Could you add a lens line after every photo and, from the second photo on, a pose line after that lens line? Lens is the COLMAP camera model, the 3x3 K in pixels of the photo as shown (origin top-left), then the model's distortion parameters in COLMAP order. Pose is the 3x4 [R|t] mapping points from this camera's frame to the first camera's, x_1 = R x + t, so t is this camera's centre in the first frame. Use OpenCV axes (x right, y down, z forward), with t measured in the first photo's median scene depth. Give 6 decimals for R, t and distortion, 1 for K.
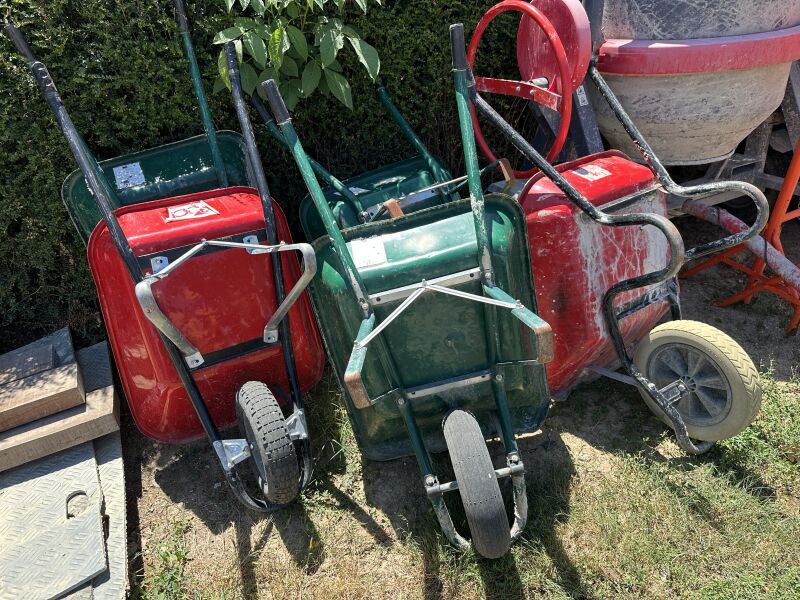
lens RADIAL K [[556.8, 0, 400.0], [0, 556.8, 299.2], [0, 0, 1]] dist [-0.009576, -0.005832]
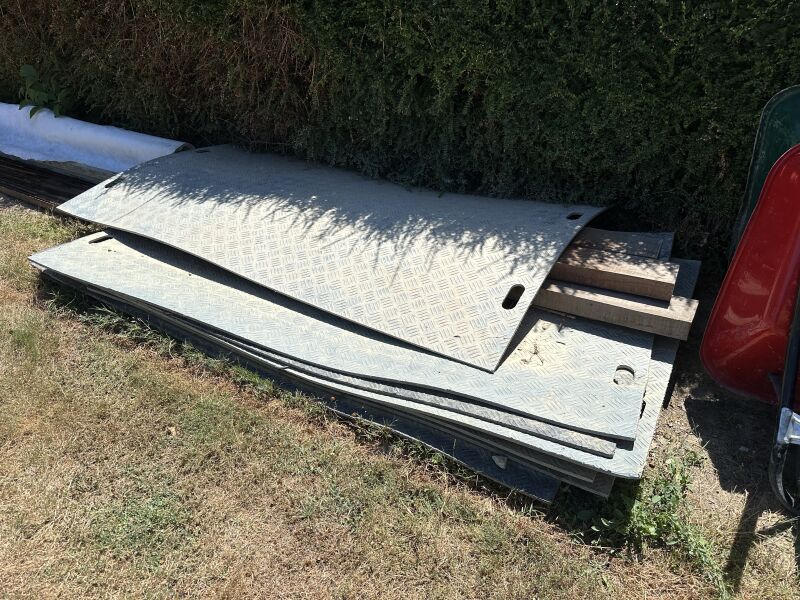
lens RADIAL K [[556.8, 0, 400.4], [0, 556.8, 301.2], [0, 0, 1]] dist [-0.009576, -0.005832]
pose [[0.560481, 0.487533, -0.669456, -0.156696], [-0.438578, 0.860434, 0.259427, 0.139165], [0.702503, 0.148205, 0.696079, -0.077942]]
